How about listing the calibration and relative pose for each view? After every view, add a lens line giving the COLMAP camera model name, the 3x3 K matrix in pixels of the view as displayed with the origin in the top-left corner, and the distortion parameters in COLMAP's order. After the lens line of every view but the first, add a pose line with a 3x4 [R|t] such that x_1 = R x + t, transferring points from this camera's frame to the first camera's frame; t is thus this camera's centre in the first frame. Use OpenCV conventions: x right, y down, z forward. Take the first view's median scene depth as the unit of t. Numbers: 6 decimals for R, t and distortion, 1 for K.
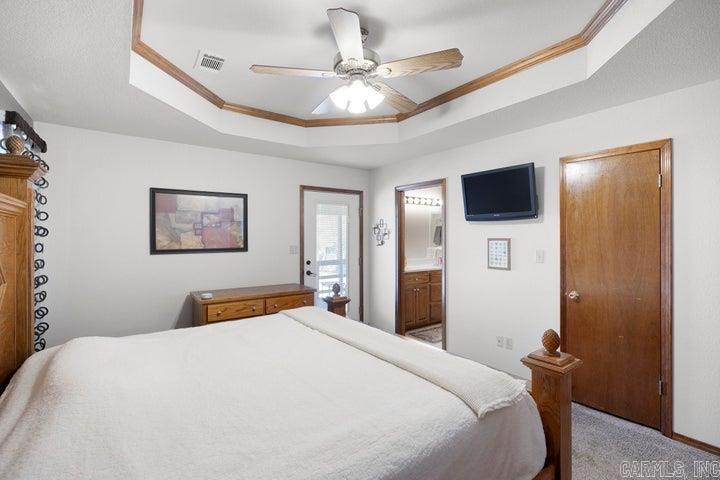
lens RADIAL K [[325.9, 0, 357.5], [0, 325.9, 236.1], [0, 0, 1]] dist [-0.007918, 0.000011]
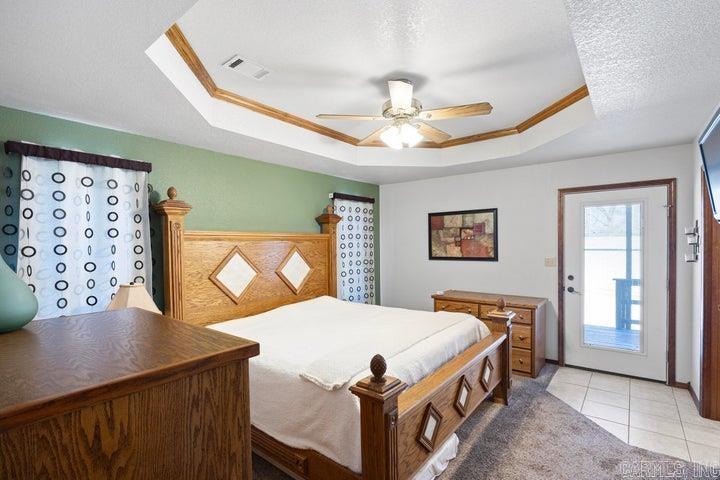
lens RADIAL K [[325.9, 0, 363.0], [0, 325.9, 247.0], [0, 0, 1]] dist [-0.007918, 0.000011]
pose [[0.294371, 0.003148, -0.955686, 0.588237], [0.008243, 0.999949, 0.005833, -0.010121], [0.955656, -0.009595, 0.294330, 0.267487]]
